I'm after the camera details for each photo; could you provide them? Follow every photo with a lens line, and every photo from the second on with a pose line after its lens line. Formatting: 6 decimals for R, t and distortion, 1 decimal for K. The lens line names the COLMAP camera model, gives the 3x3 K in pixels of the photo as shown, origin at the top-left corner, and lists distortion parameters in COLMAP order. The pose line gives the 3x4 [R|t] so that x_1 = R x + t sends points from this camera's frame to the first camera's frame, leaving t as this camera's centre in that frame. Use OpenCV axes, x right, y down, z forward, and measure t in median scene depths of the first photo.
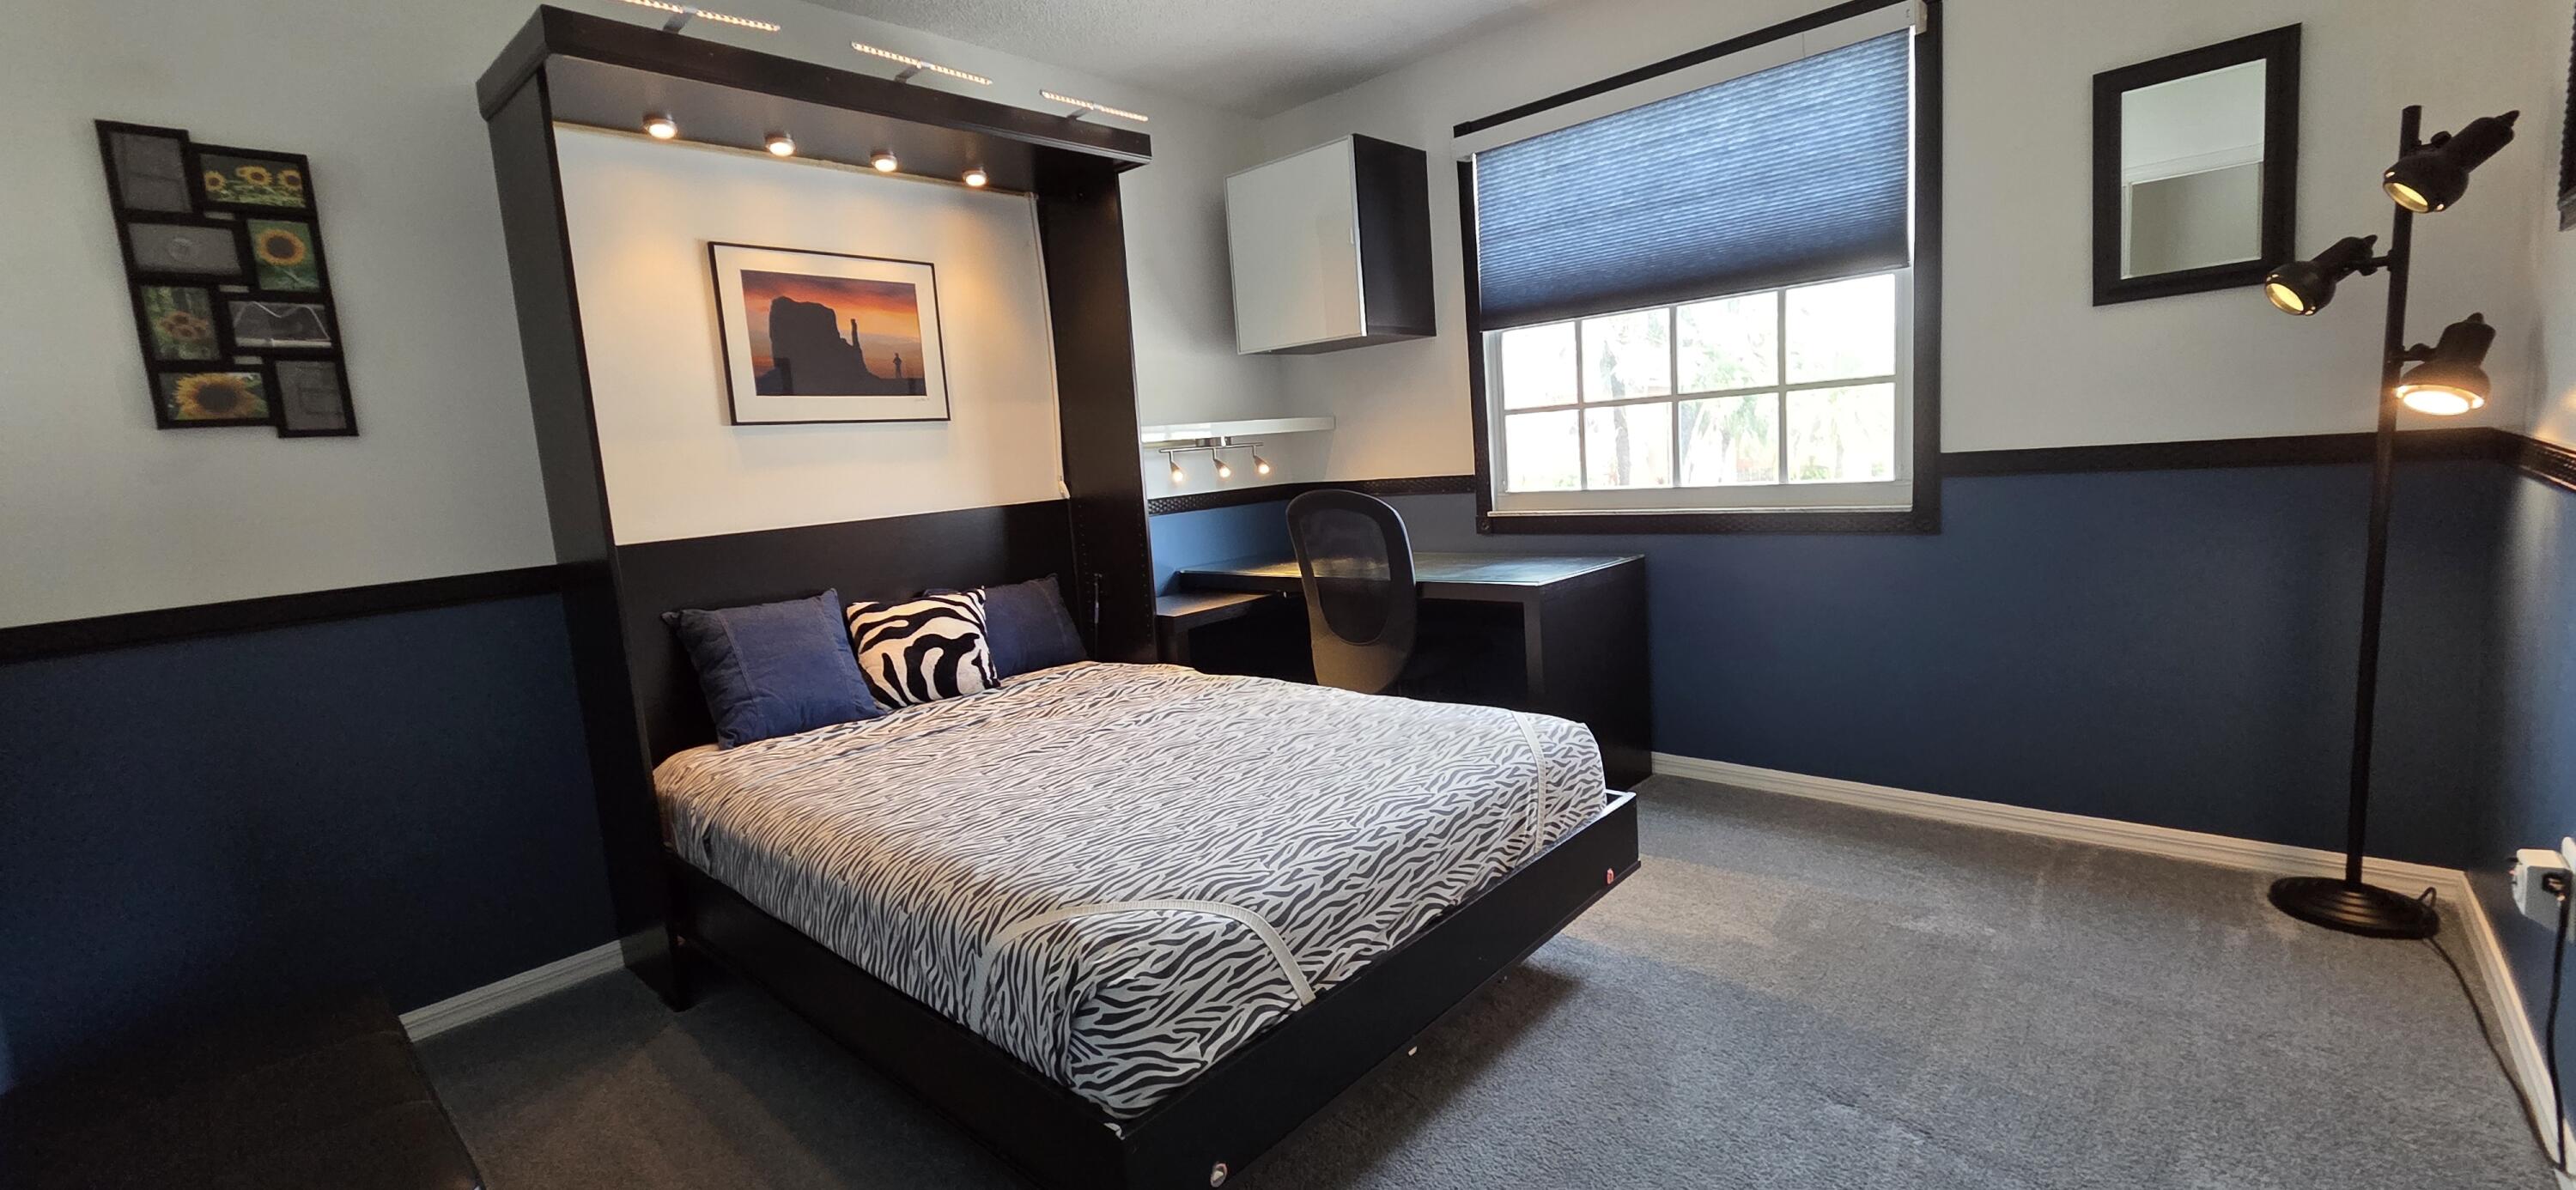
lens RADIAL K [[1057.3, 0, 1306.8], [0, 1057.3, 603.5], [0, 0, 1]] dist [-0.000584, 0.000112]
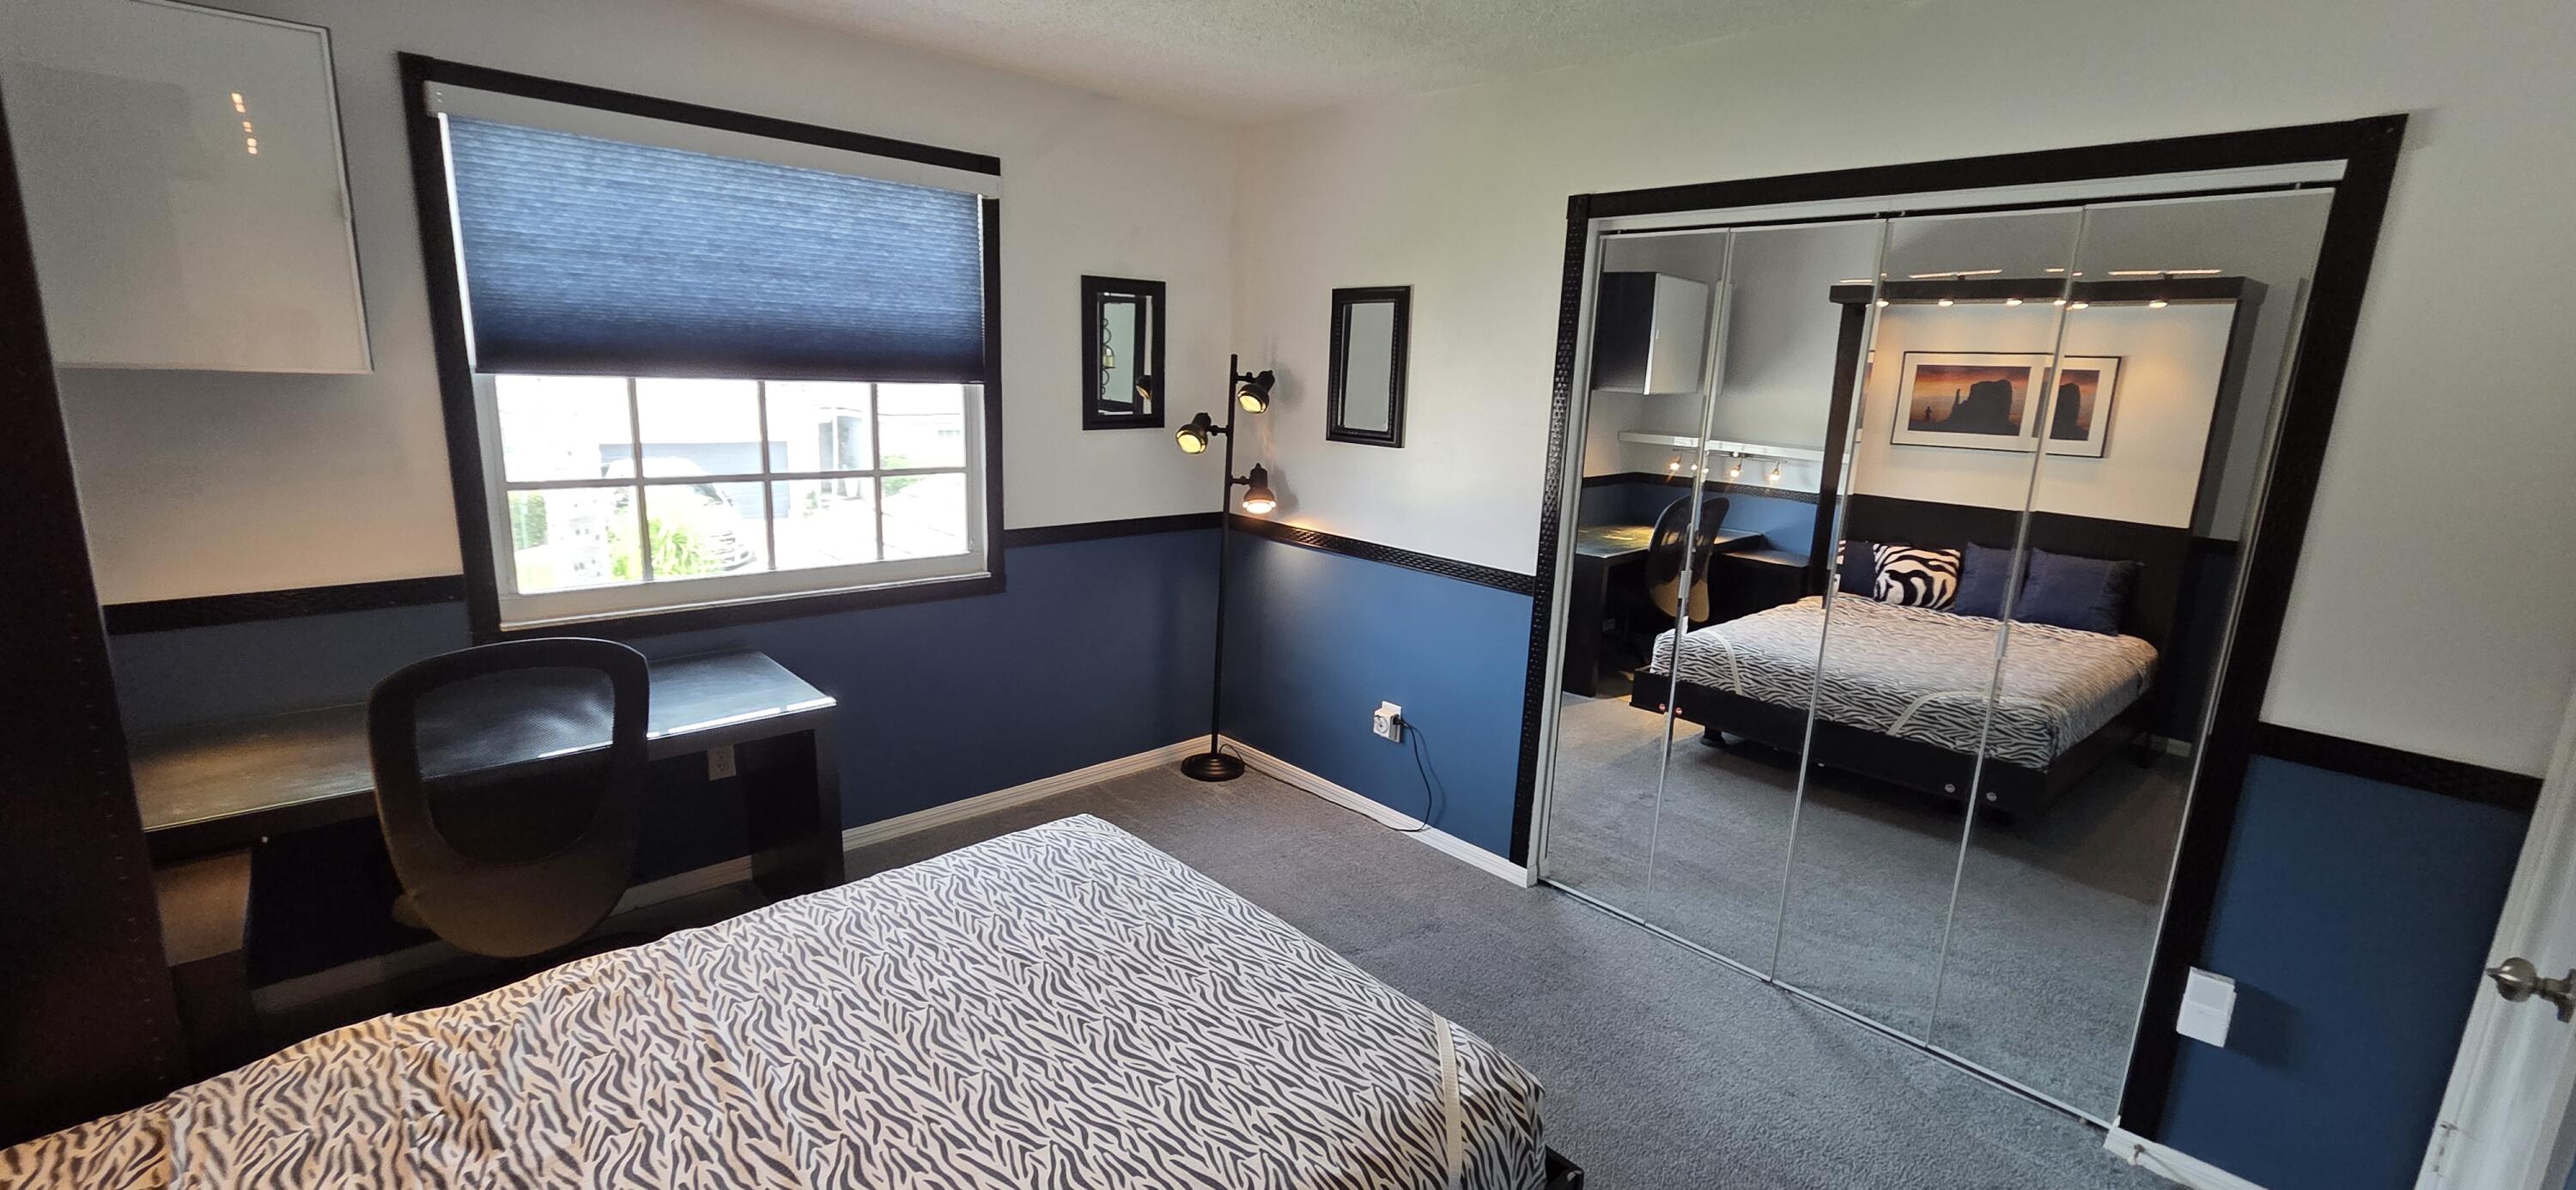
lens RADIAL K [[1057.3, 0, 1284.5], [0, 1057.3, 605.0], [0, 0, 1]] dist [-0.000584, 0.000112]
pose [[0.059295, -0.145636, 0.987560, -0.731673], [0.099087, 0.985273, 0.139350, -0.217153], [-0.993311, 0.089591, 0.072852, 0.629949]]
